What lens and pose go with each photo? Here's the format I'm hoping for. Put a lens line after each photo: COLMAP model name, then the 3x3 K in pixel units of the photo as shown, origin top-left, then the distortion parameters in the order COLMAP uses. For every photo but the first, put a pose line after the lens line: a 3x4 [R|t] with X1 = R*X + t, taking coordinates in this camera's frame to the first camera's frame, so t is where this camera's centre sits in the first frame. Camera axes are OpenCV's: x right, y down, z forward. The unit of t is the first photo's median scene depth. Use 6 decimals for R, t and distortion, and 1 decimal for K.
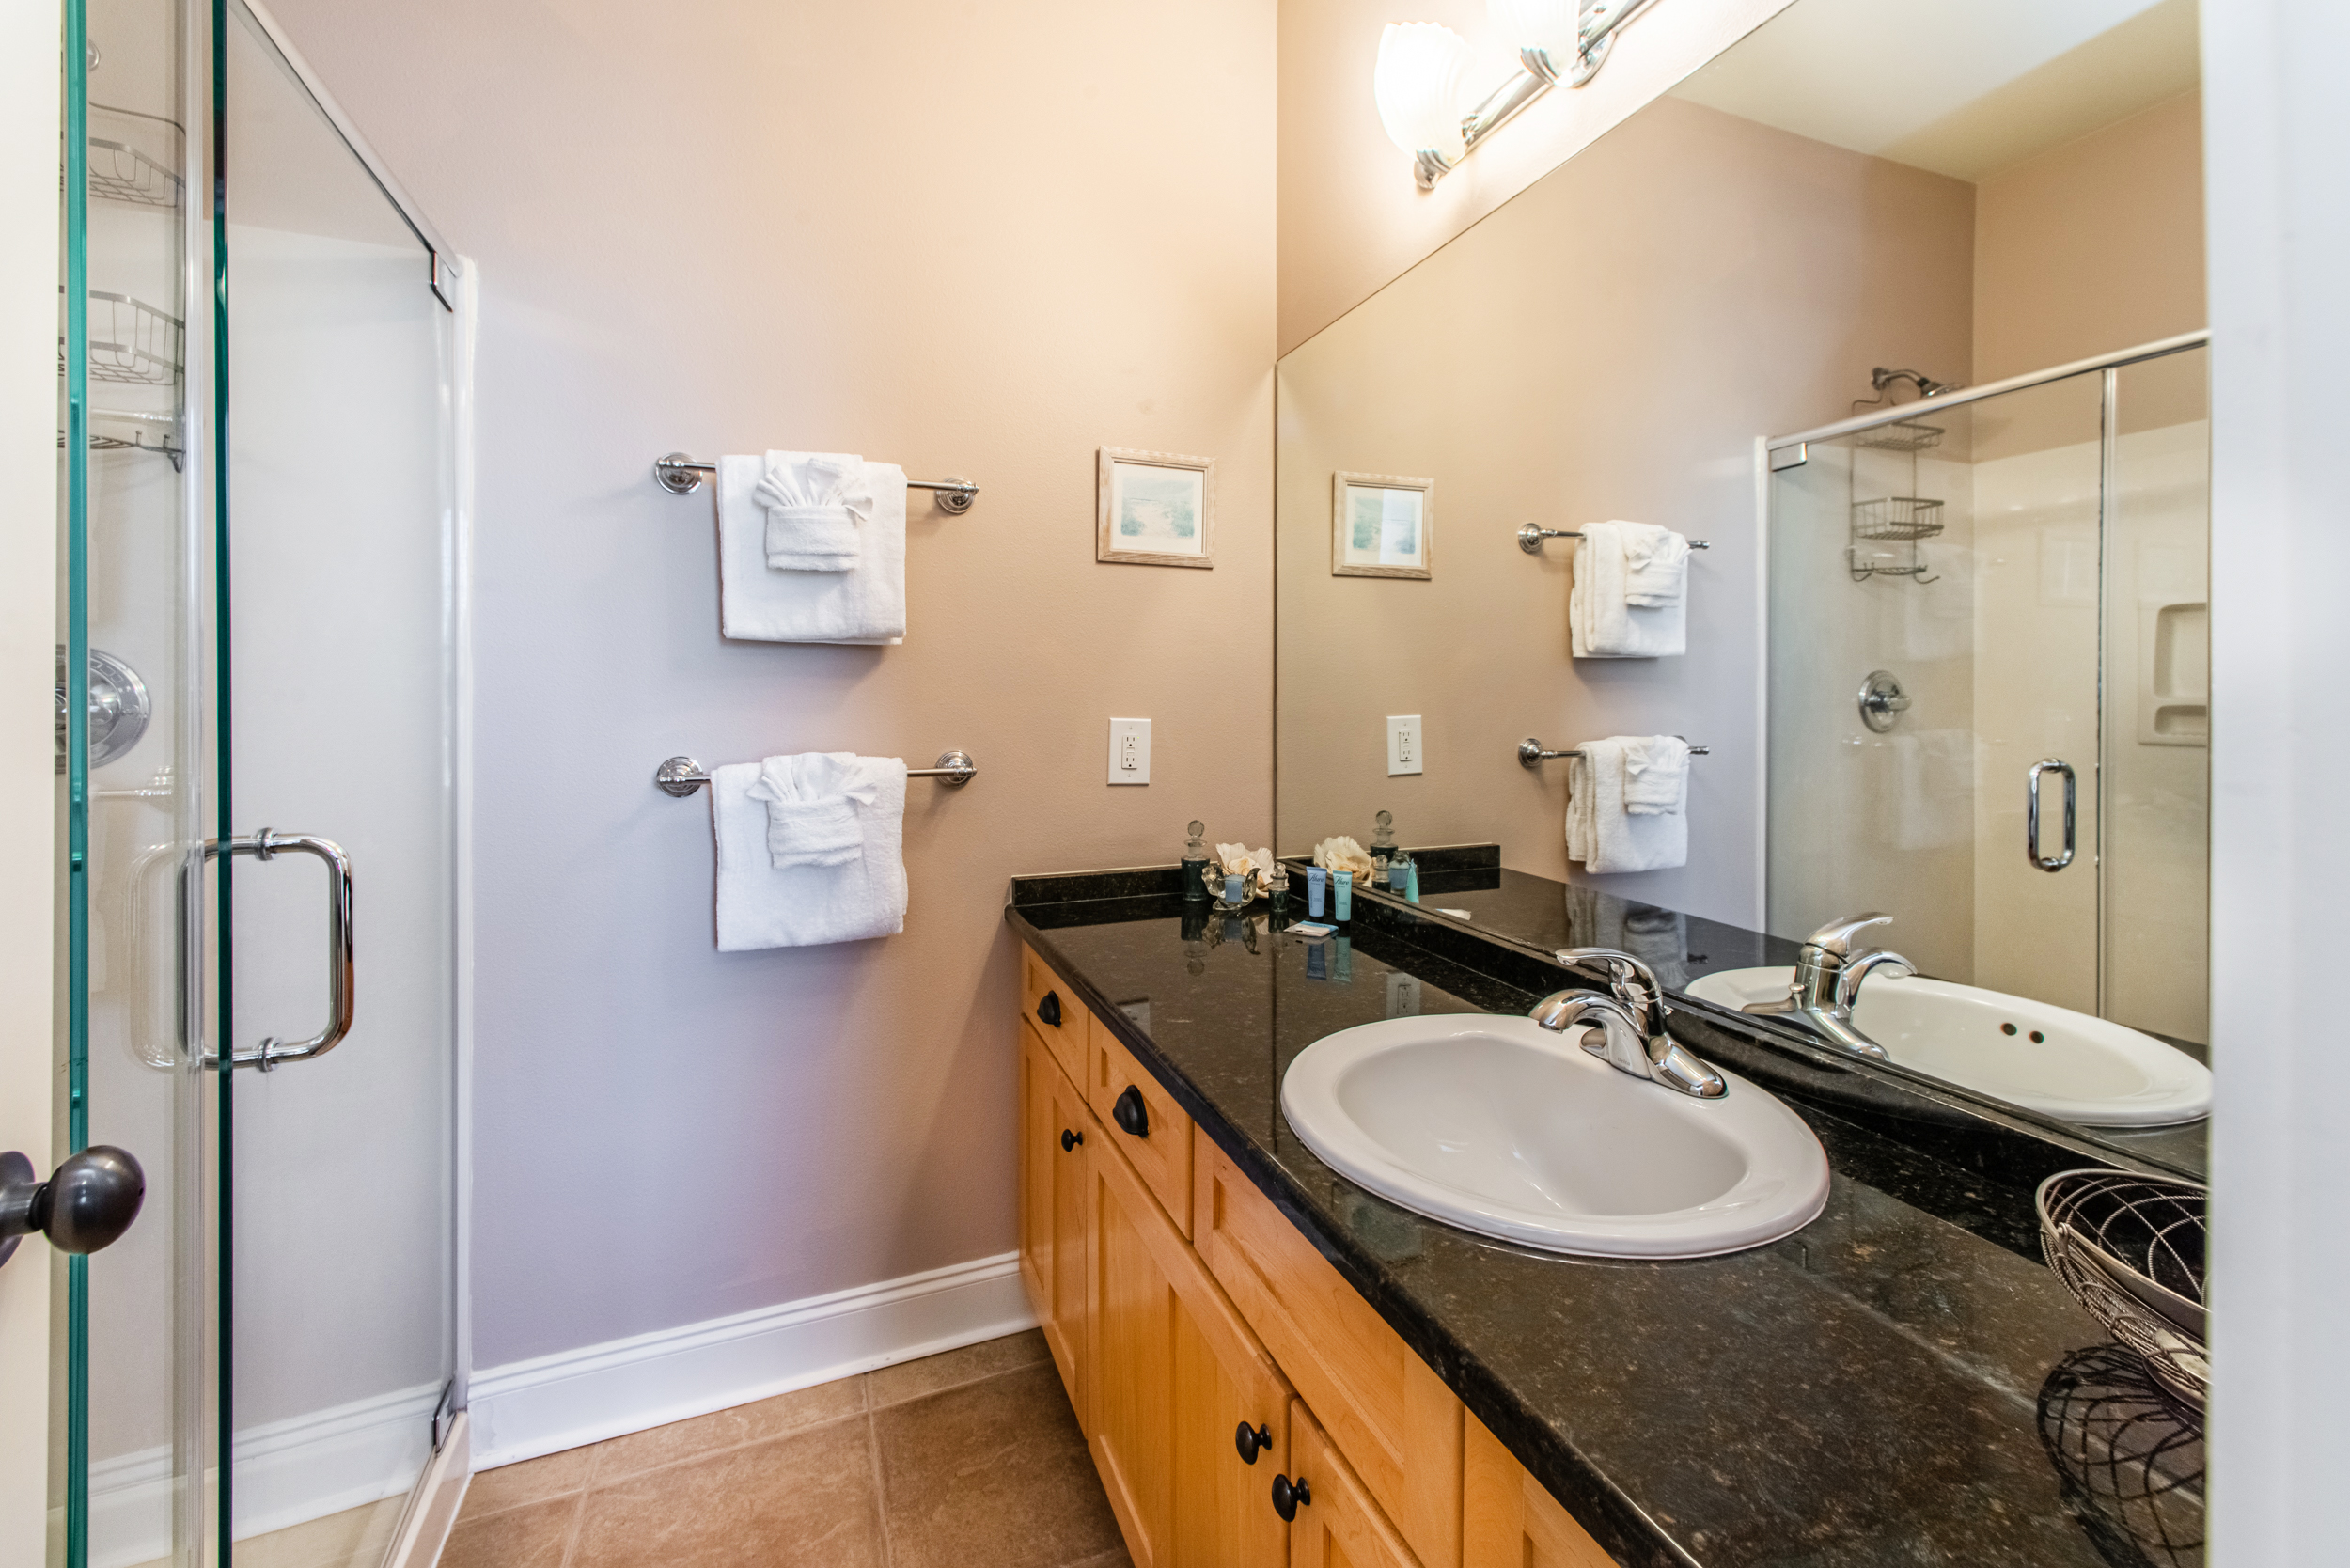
lens RADIAL K [[982.7, 0, 1177.1], [0, 982.7, 670.6], [0, 0, 1]] dist [0.024162, -0.000183]
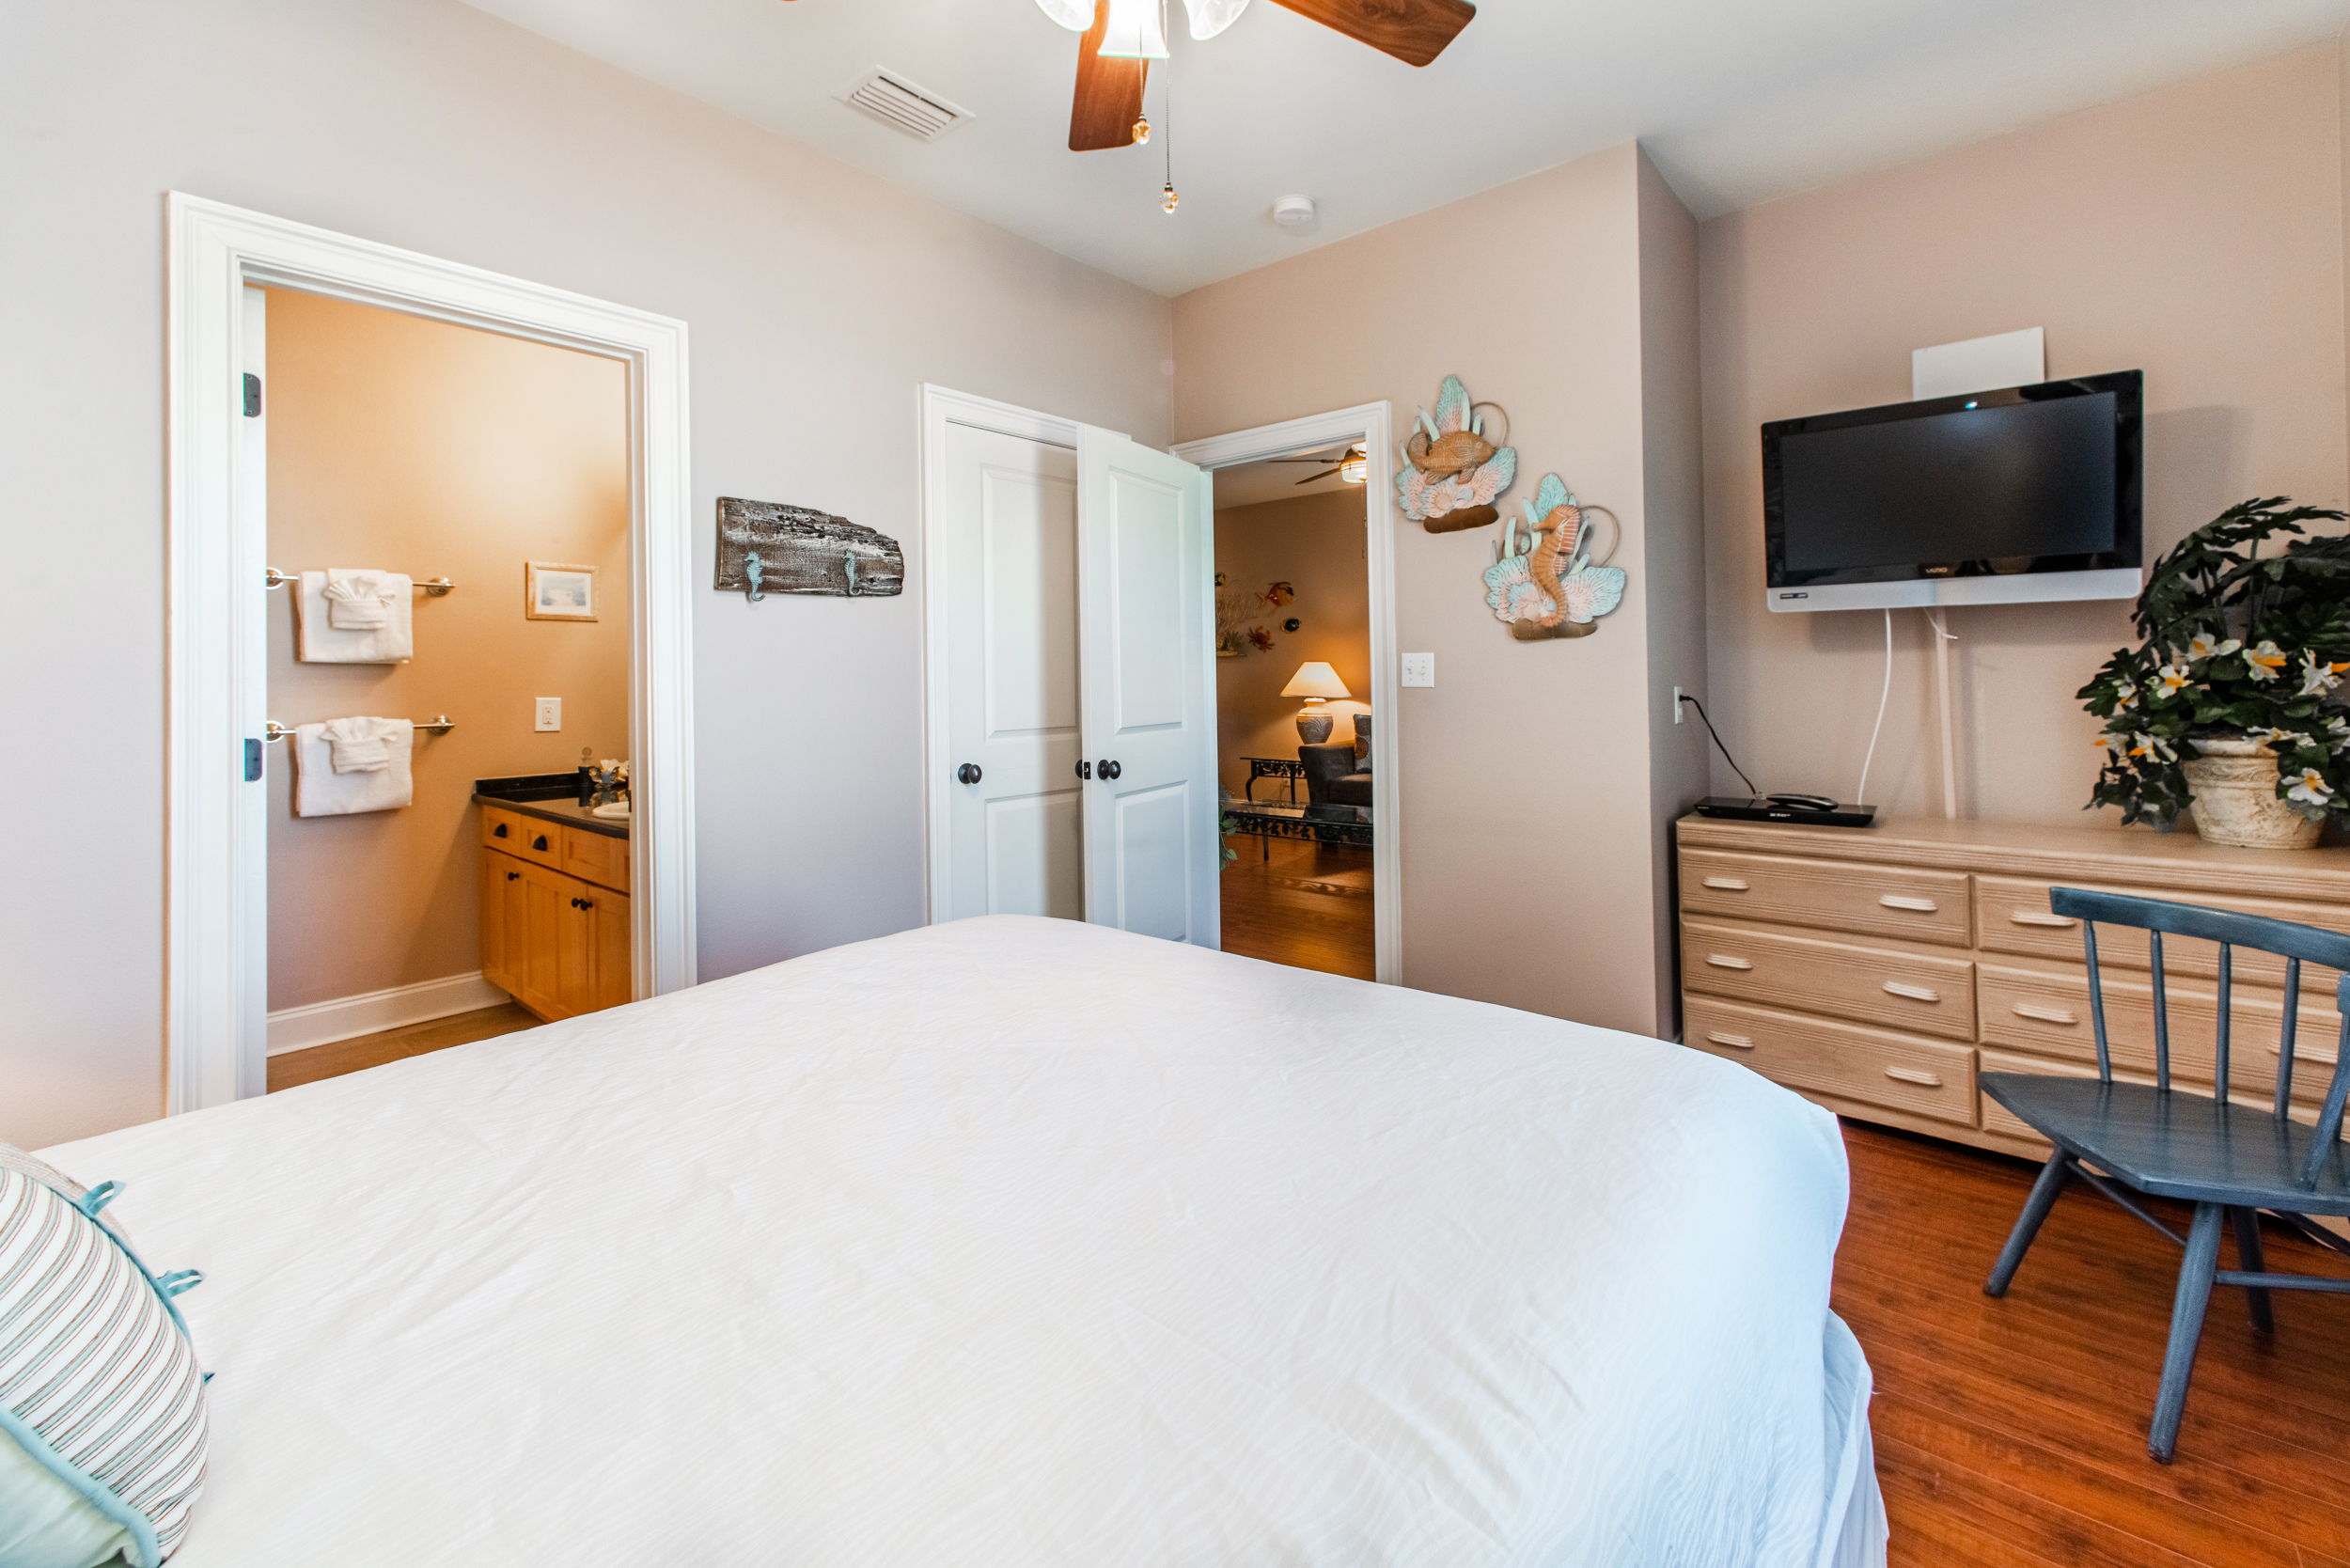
lens RADIAL K [[982.7, 0, 1177.1], [0, 982.7, 670.6], [0, 0, 1]] dist [0.024162, -0.000183]
pose [[0.881354, -0.006649, 0.472410, 0.142957], [-0.000800, 0.999879, 0.015567, -0.044704], [-0.472456, -0.014098, 0.881242, -1.547484]]
